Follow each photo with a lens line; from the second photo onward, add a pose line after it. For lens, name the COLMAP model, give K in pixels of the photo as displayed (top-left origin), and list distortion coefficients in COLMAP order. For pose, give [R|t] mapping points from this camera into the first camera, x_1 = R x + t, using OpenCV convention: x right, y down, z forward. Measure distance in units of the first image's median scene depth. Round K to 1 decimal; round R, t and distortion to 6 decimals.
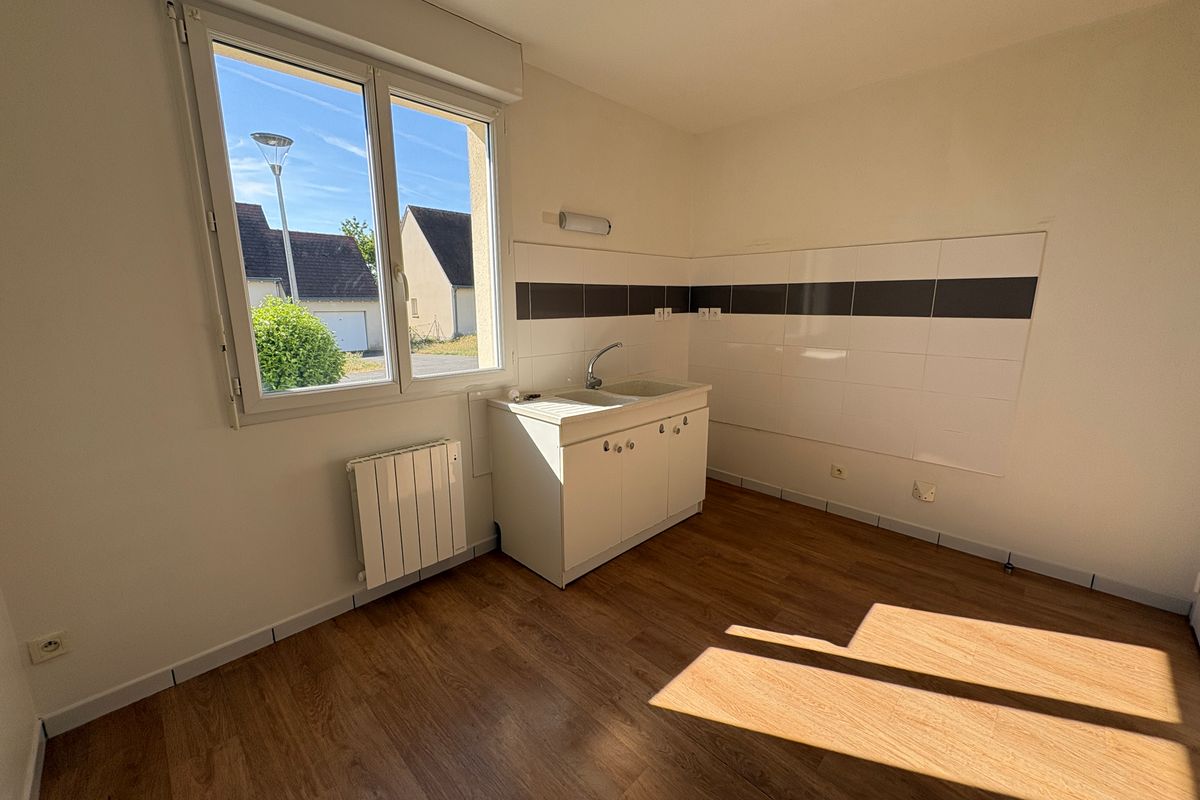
lens RADIAL K [[479.1, 0, 600.0], [0, 479.1, 400.0], [0, 0, 1]] dist [0.000086, 0.000006]
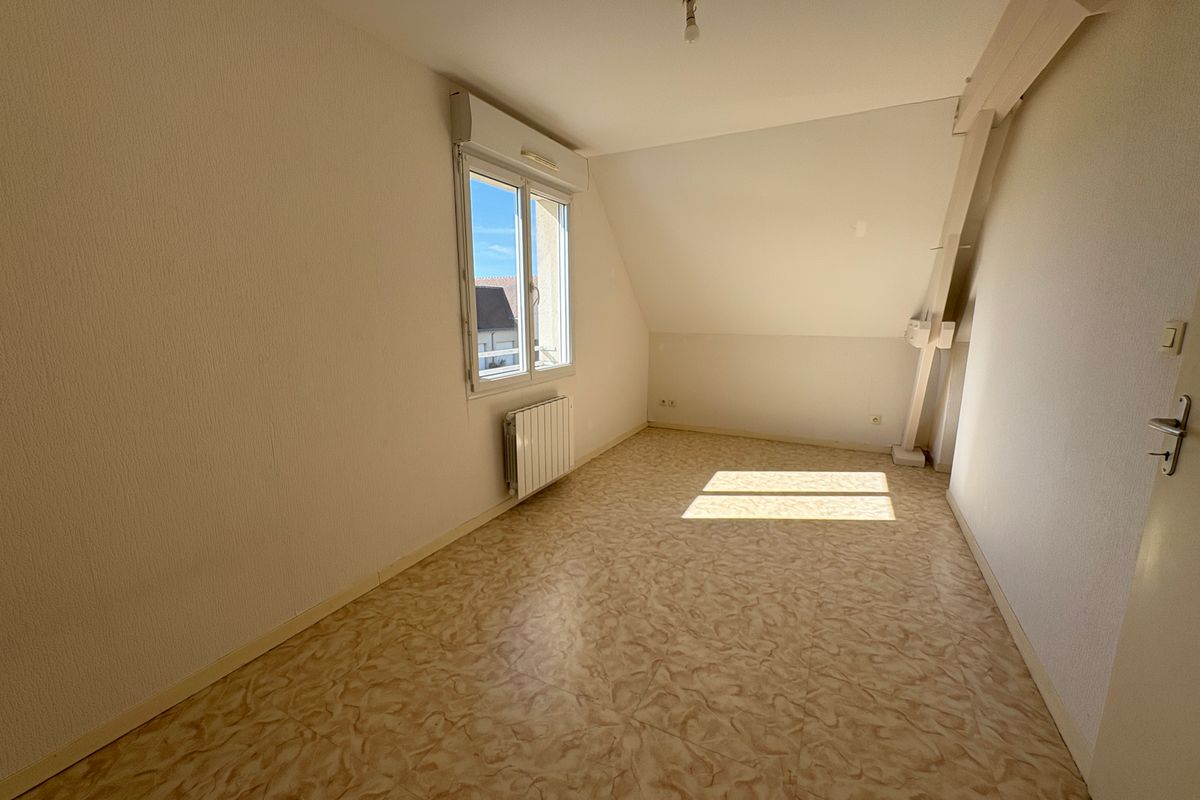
lens RADIAL K [[479.1, 0, 600.0], [0, 479.1, 400.0], [0, 0, 1]] dist [0.000086, 0.000006]
pose [[0.947454, -0.056482, 0.314866, -0.787669], [0.060052, 0.998194, -0.001638, 0.142969], [-0.314205, 0.020460, 0.949135, -0.734394]]
